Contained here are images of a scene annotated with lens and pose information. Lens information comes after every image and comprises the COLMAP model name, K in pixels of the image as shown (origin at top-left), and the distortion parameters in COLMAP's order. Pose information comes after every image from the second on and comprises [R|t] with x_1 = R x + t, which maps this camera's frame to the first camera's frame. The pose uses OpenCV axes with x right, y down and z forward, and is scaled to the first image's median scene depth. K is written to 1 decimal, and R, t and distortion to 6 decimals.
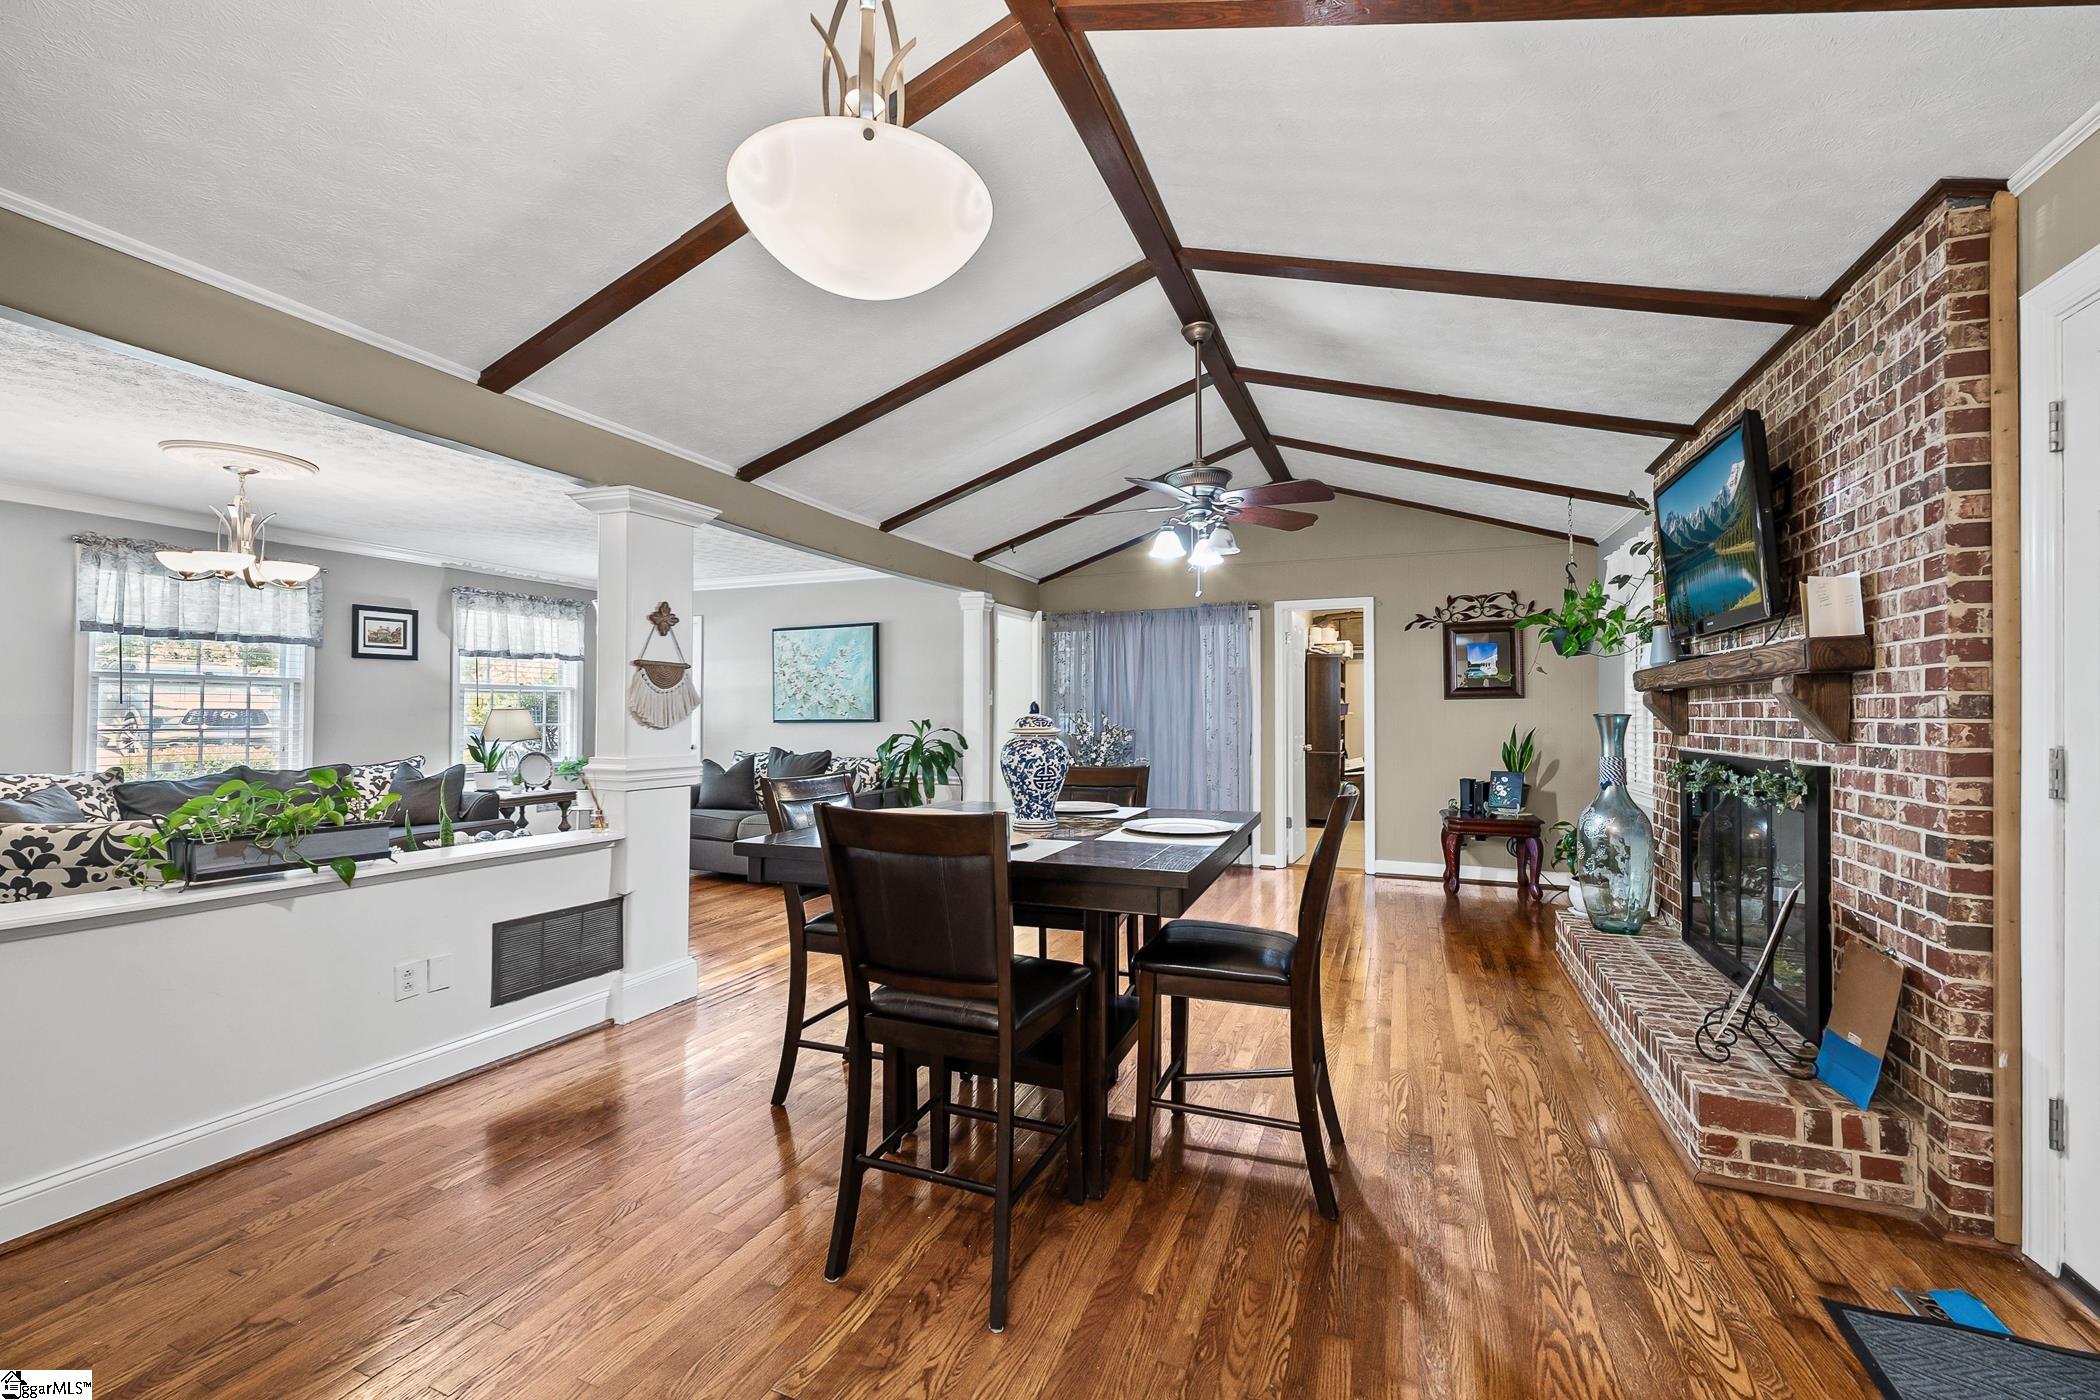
lens RADIAL K [[855.4, 0, 1055.2], [0, 855.4, 697.4], [0, 0, 1]] dist [-0.000740, -0.000015]
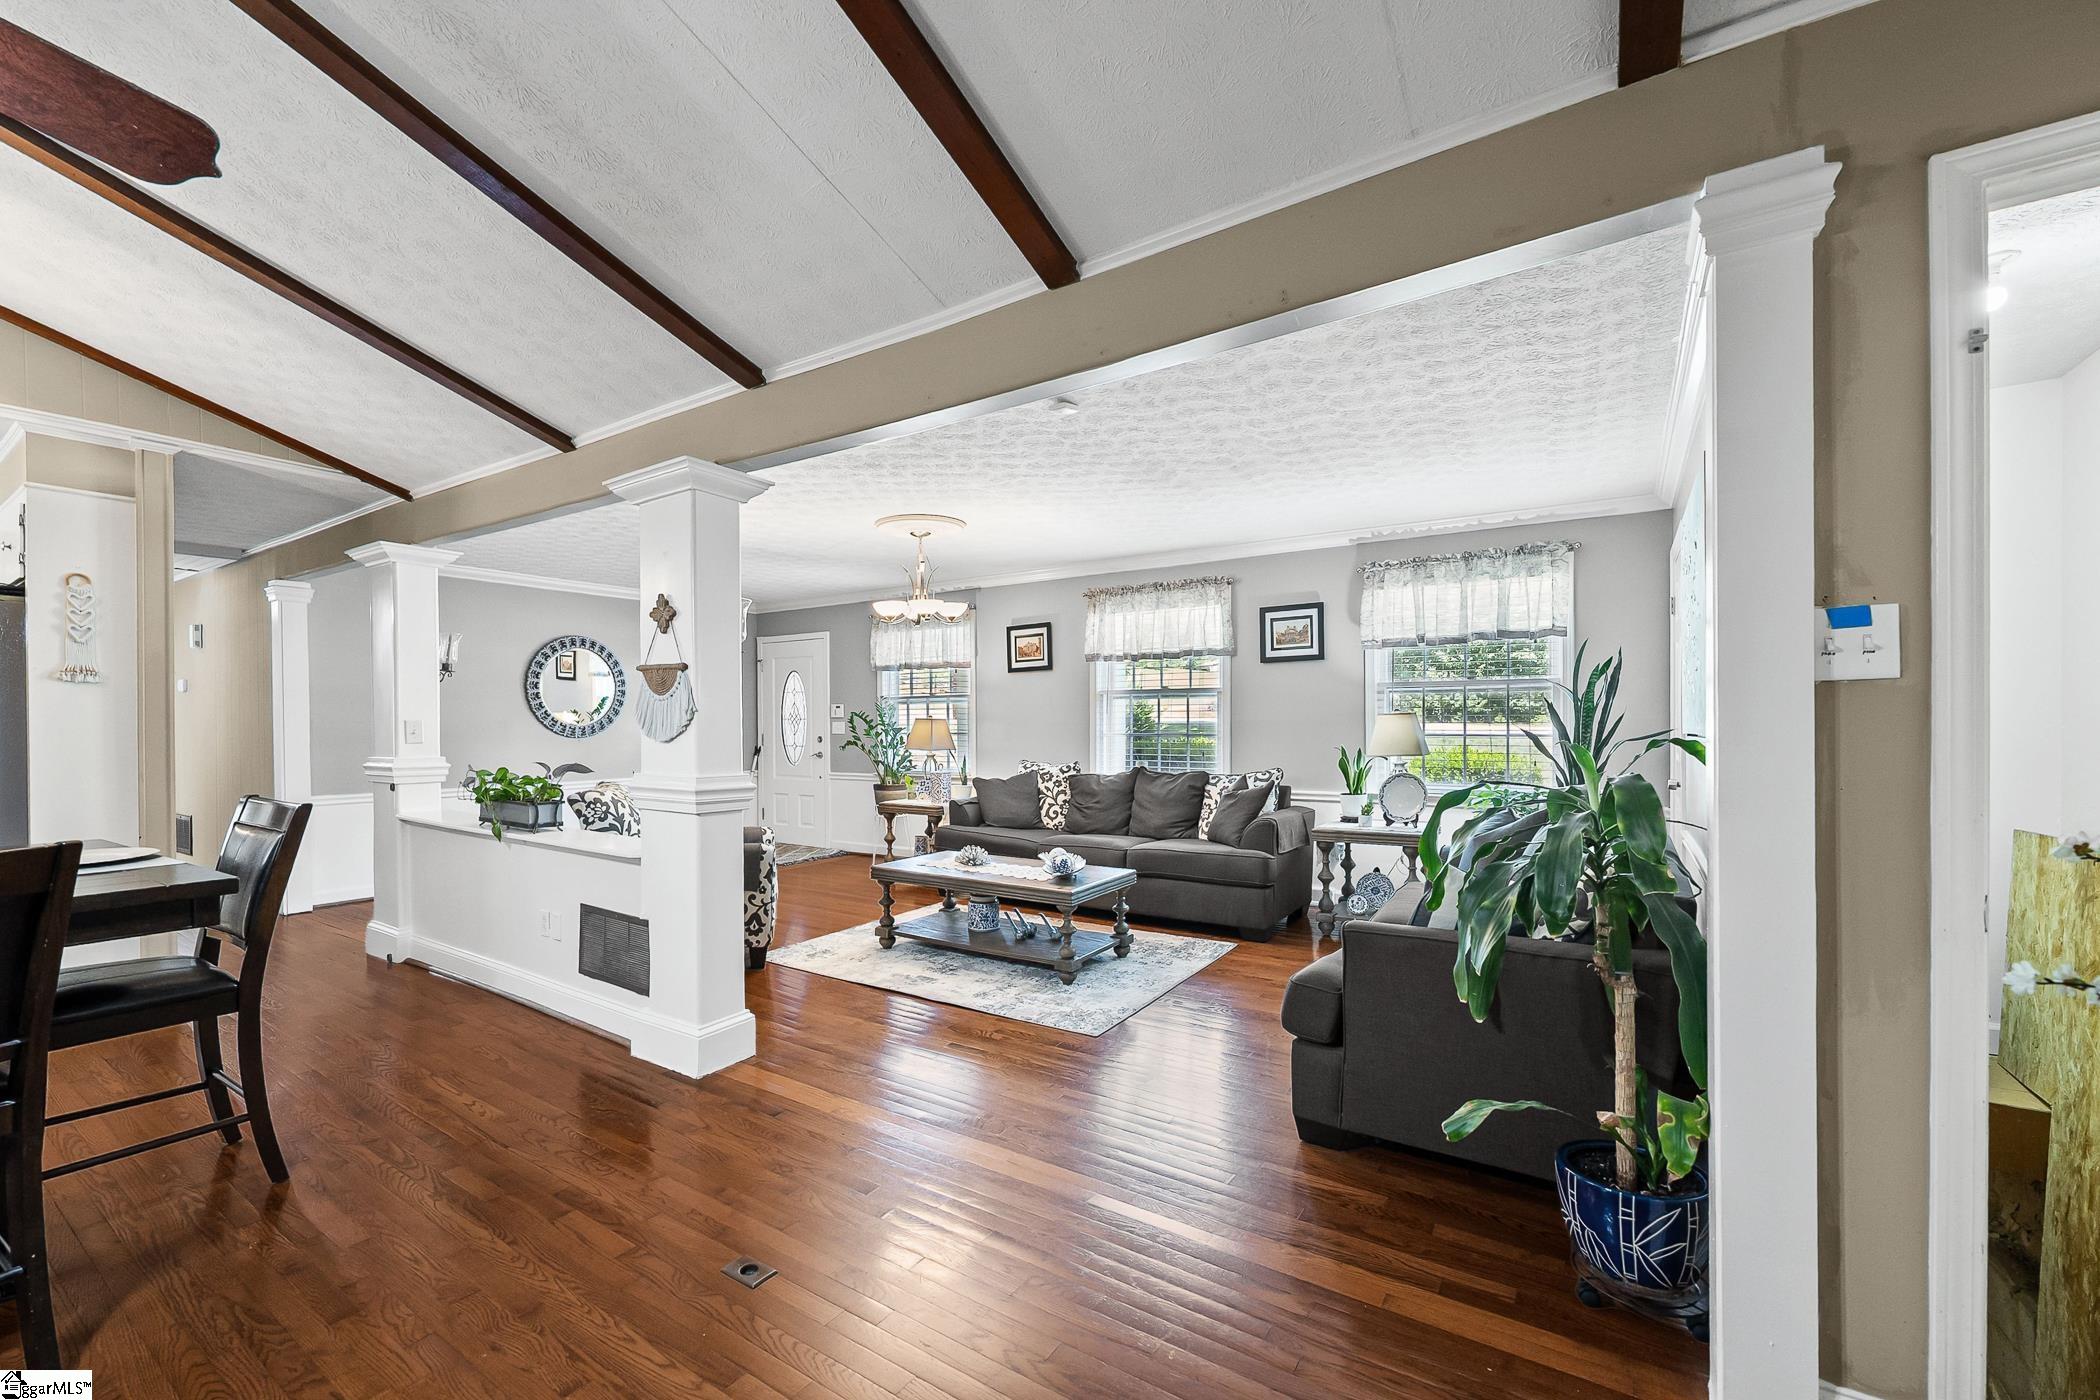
lens RADIAL K [[855.4, 0, 1014.1], [0, 855.4, 726.4], [0, 0, 1]] dist [-0.000740, -0.000015]
pose [[-0.209623, 0.006608, -0.977760, 0.179304], [0.025210, 0.999681, 0.001351, 0.016339], [0.977457, -0.024366, -0.209723, 0.890000]]
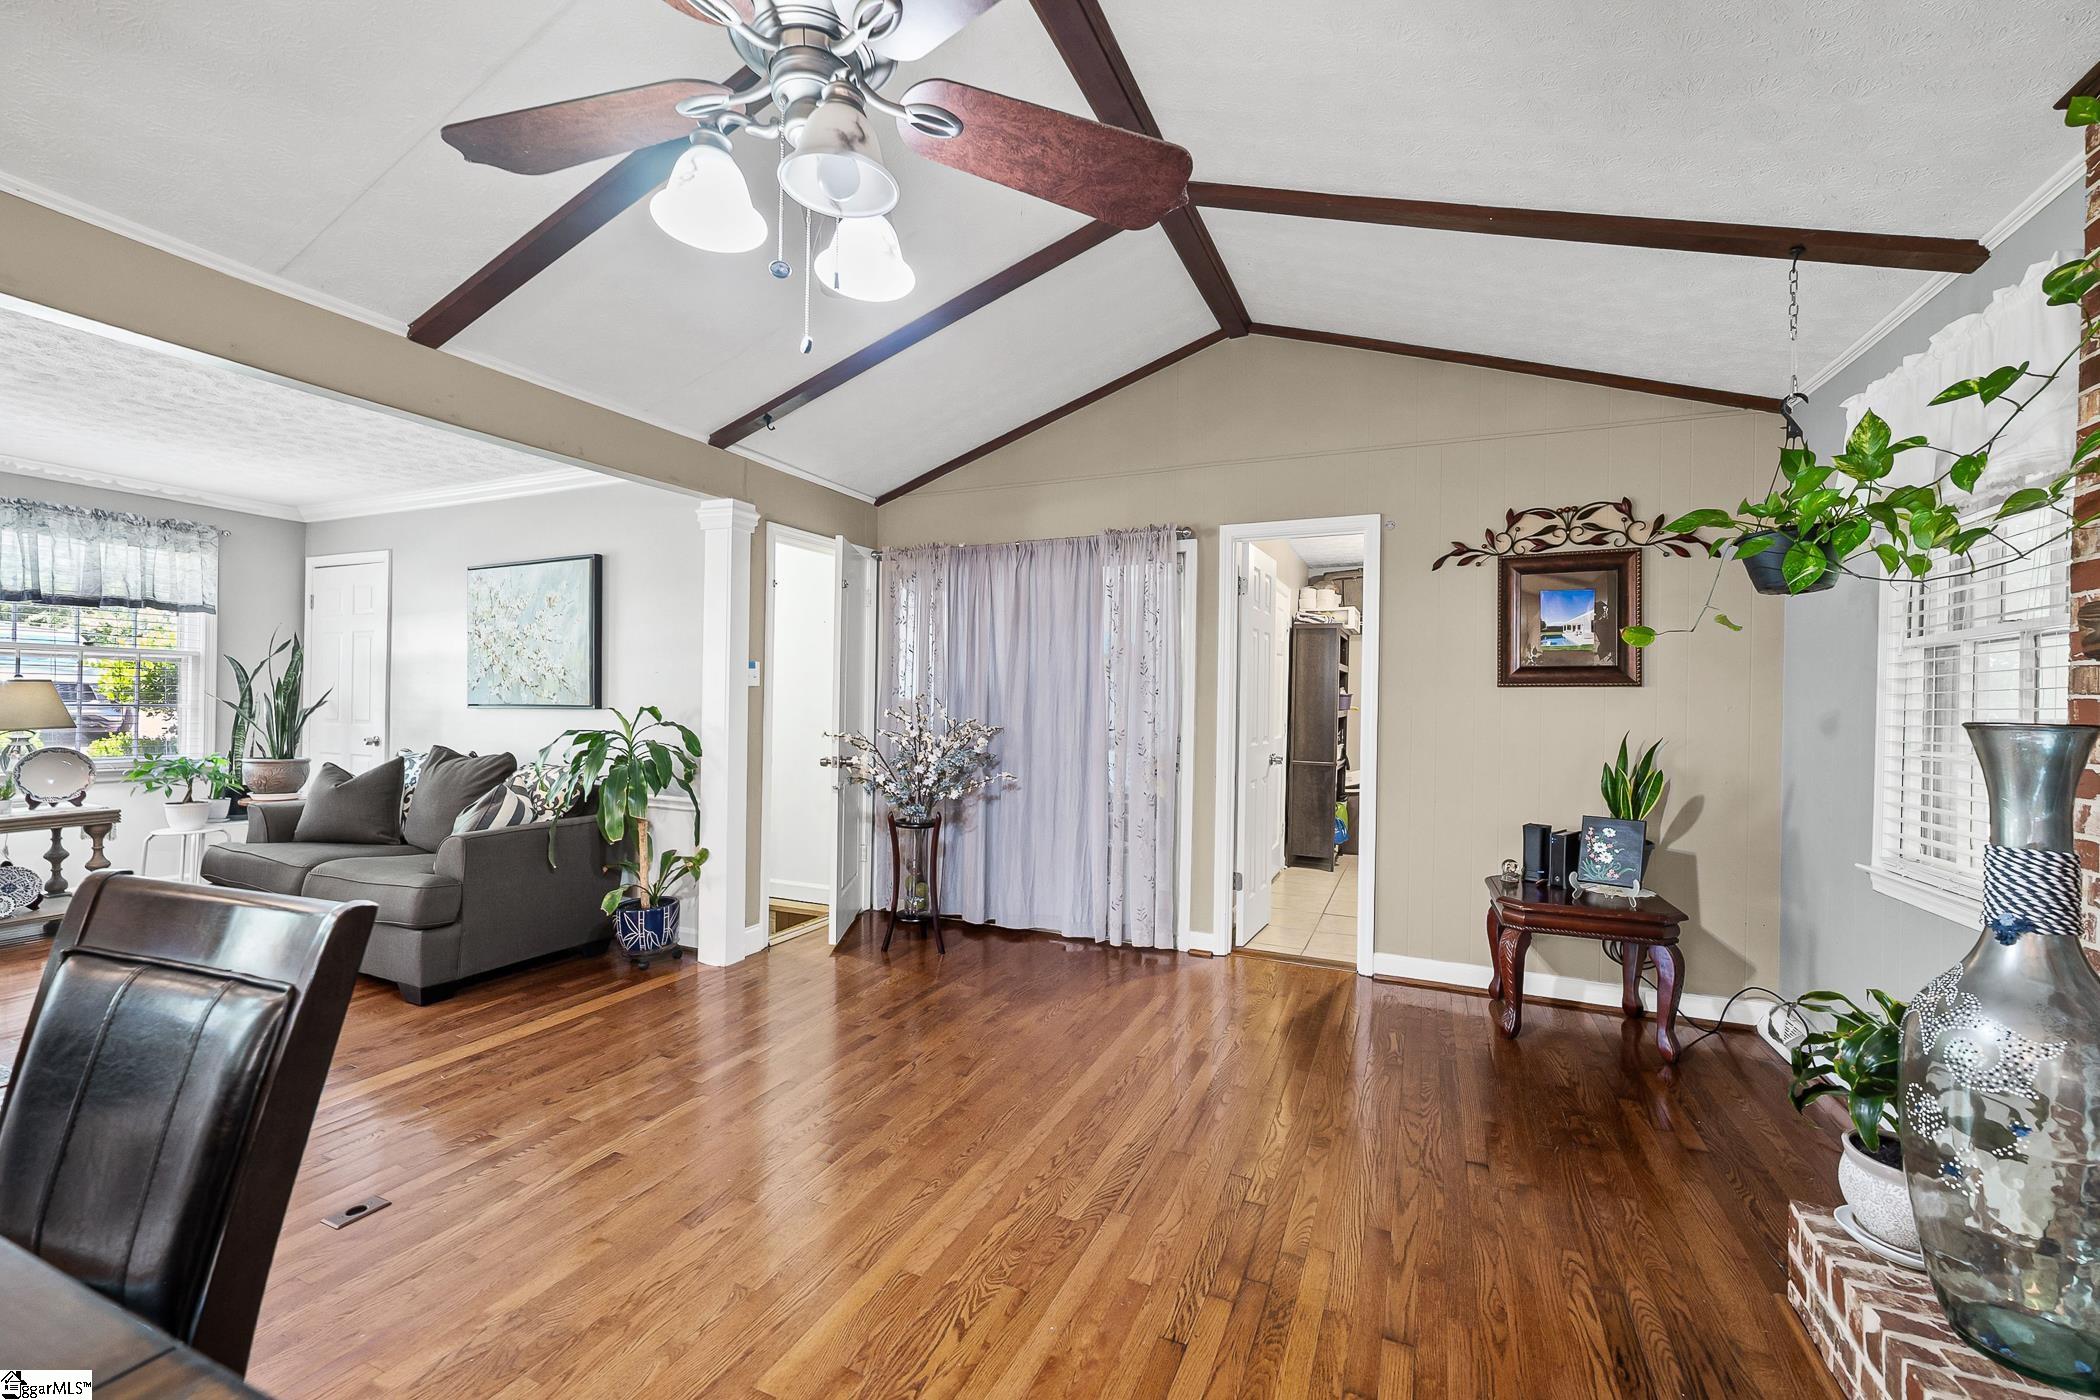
lens RADIAL K [[855.4, 0, 1049.6], [0, 855.4, 699.5], [0, 0, 1]] dist [-0.000740, -0.000015]
pose [[0.999424, 0.015969, -0.029952, 0.167308], [-0.015528, 0.999768, 0.014914, 0.007192], [0.030183, -0.014441, 0.999440, 0.408852]]
